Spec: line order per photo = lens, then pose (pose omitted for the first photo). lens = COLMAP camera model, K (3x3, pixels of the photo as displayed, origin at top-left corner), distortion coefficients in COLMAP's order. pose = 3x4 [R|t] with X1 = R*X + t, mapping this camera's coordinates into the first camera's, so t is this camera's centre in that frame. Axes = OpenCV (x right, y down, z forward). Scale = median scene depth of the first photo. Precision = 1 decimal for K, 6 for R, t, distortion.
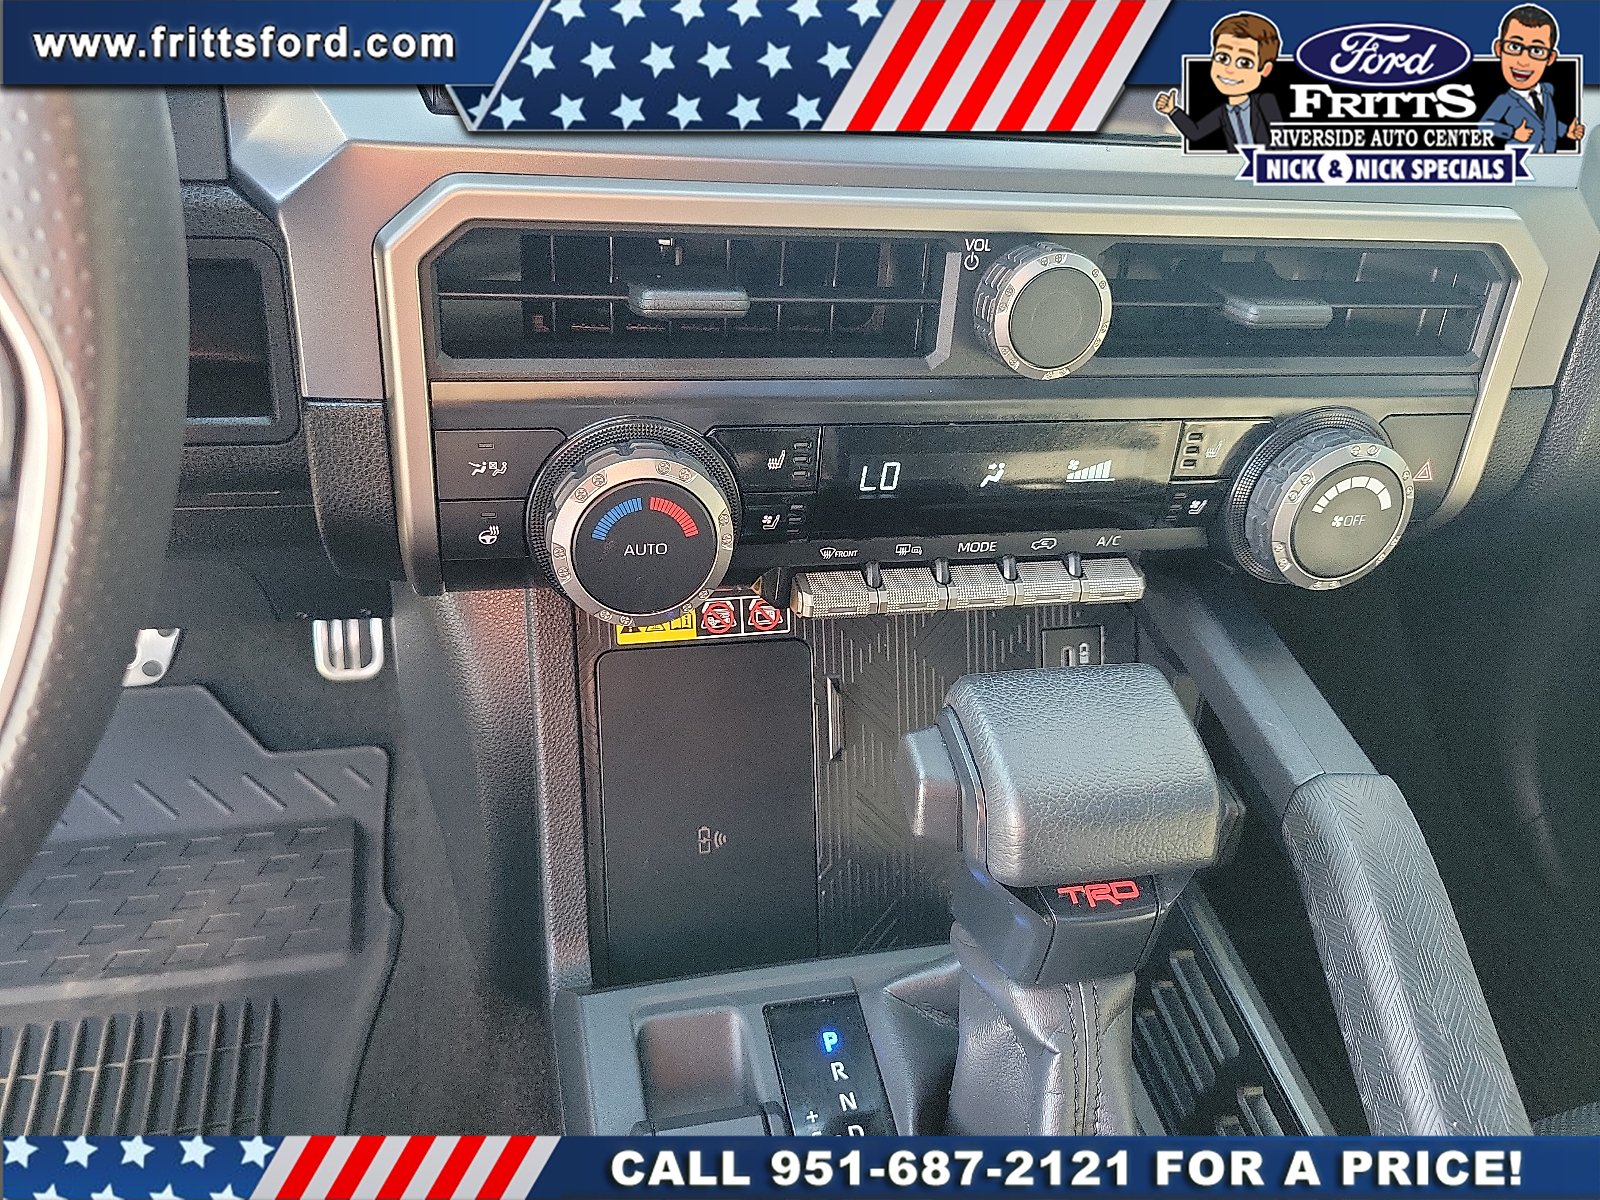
lens RADIAL K [[1203.2, 0, 790.6], [0, 1203.2, 626.9], [0, 0, 1]] dist [0.007924, -0.004652]
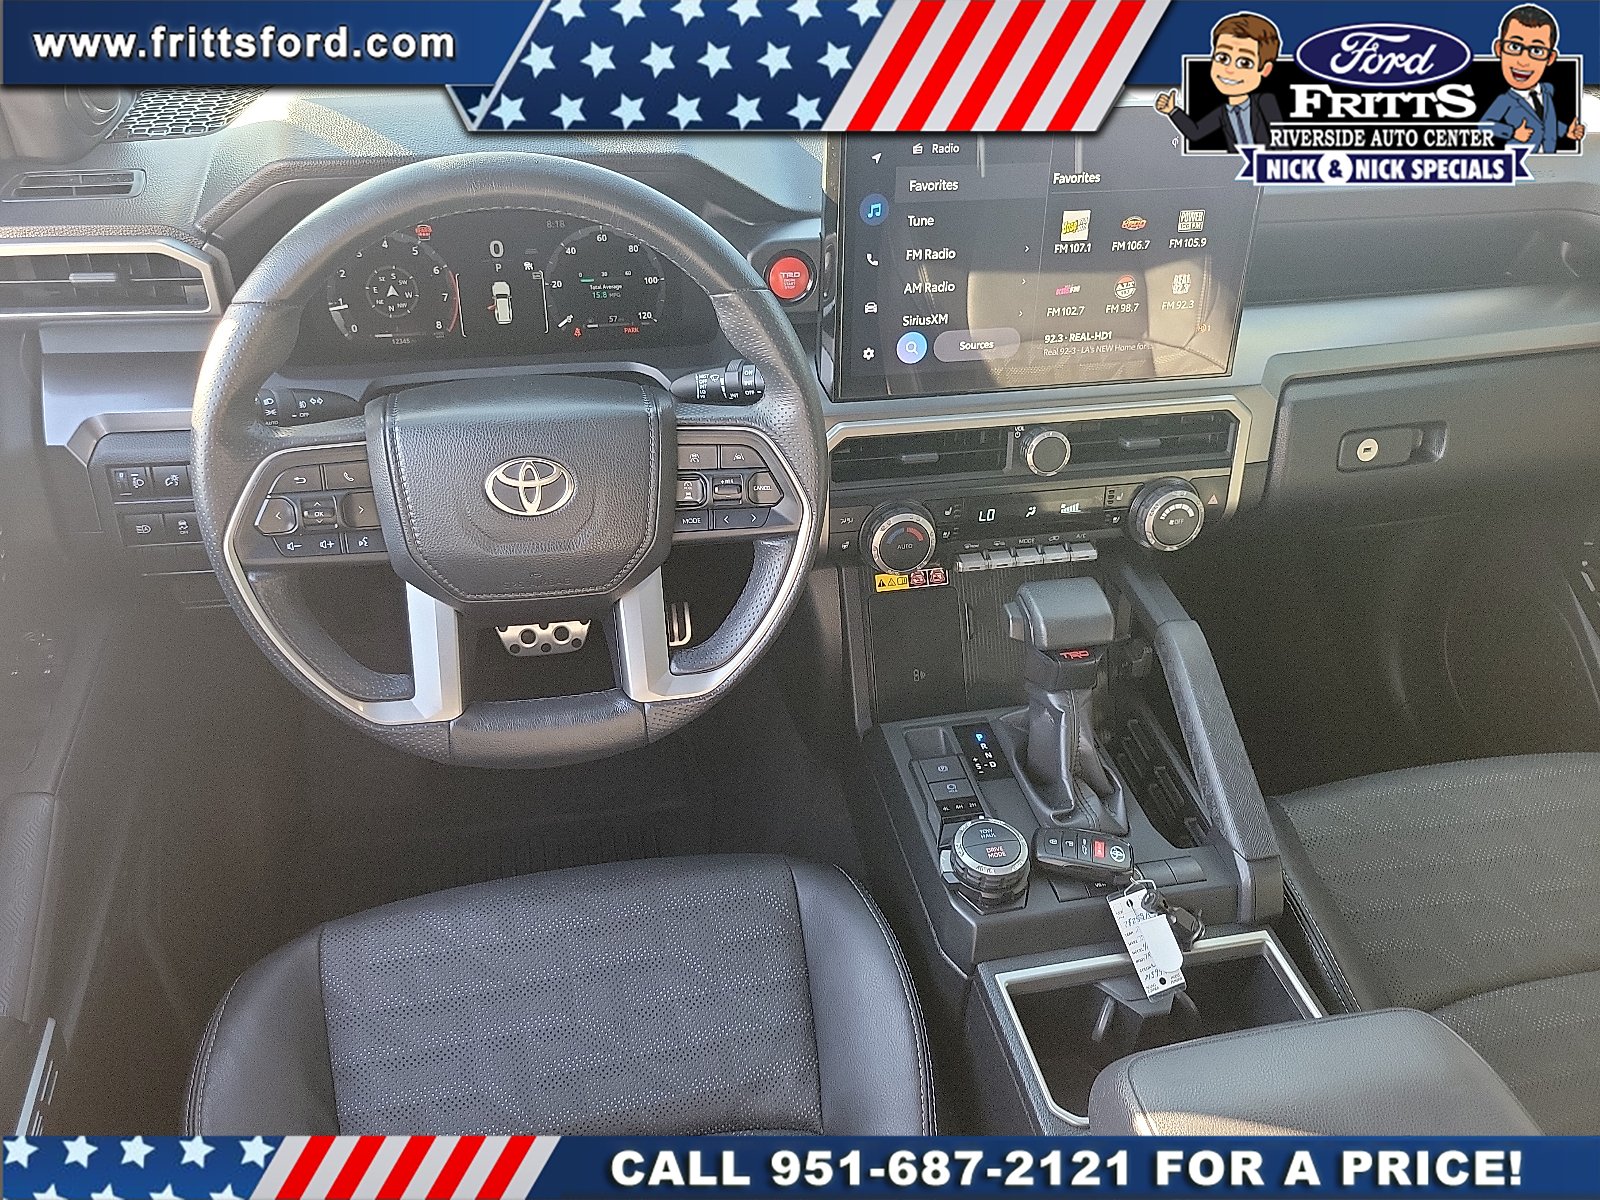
lens RADIAL K [[1203.2, 0, 797.3], [0, 1203.2, 628.0], [0, 0, 1]] dist [0.007924, -0.004652]
pose [[0.997227, -0.053798, -0.051425, -0.205452], [0.052099, 0.998069, -0.033833, 0.177640], [0.053146, 0.031060, 0.998104, -1.548114]]
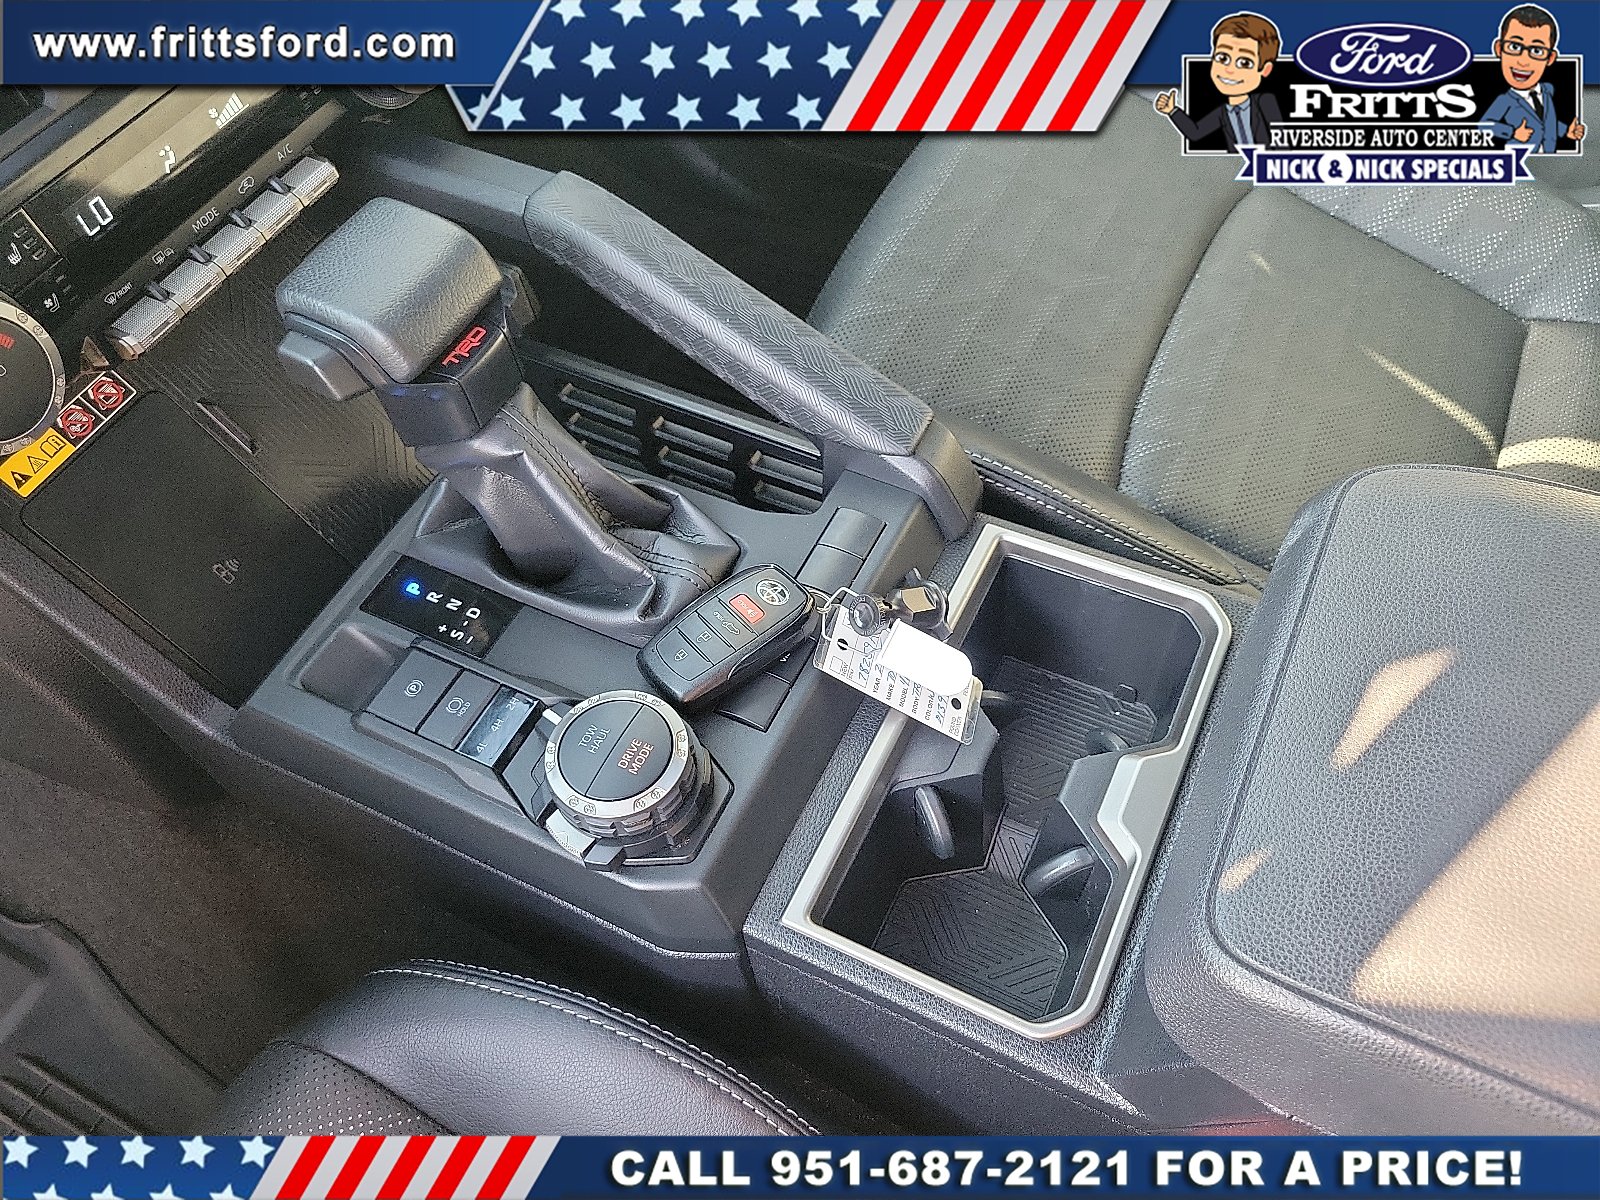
lens RADIAL K [[1203.2, 0, 784.2], [0, 1203.2, 622.3], [0, 0, 1]] dist [0.007924, -0.004652]
pose [[0.624613, -0.717928, 0.307308, -0.146393], [0.606683, 0.693873, 0.387913, 0.098673], [-0.491726, -0.055857, 0.868956, -0.362741]]
